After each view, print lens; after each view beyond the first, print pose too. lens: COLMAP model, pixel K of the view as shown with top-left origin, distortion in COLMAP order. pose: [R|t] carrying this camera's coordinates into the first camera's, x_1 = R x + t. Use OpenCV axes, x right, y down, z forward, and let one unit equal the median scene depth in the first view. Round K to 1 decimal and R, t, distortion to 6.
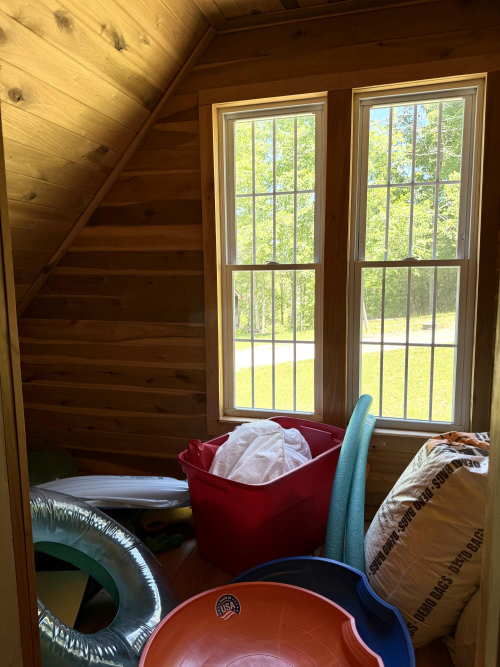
lens RADIAL K [[468.6, 0, 250.4], [0, 468.6, 337.4], [0, 0, 1]] dist [0.052230, -0.072115]
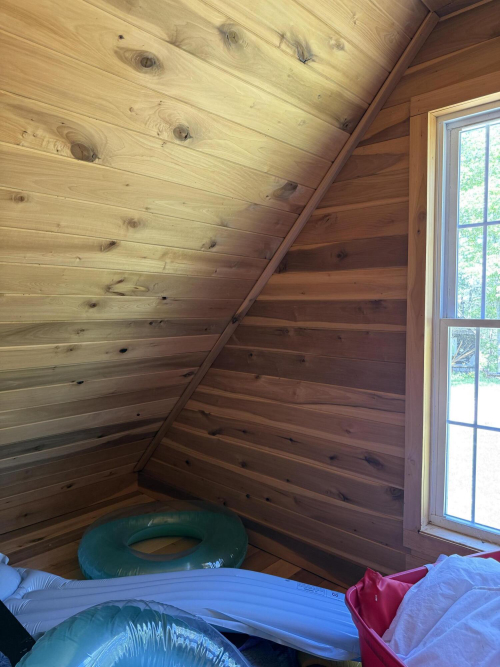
lens RADIAL K [[468.6, 0, 250.4], [0, 468.6, 337.4], [0, 0, 1]] dist [0.052230, -0.072115]
pose [[0.890140, 0.034336, -0.454391, 0.023195], [-0.068515, 0.995906, -0.058964, -0.064342], [0.450506, 0.083619, 0.888849, 0.219875]]
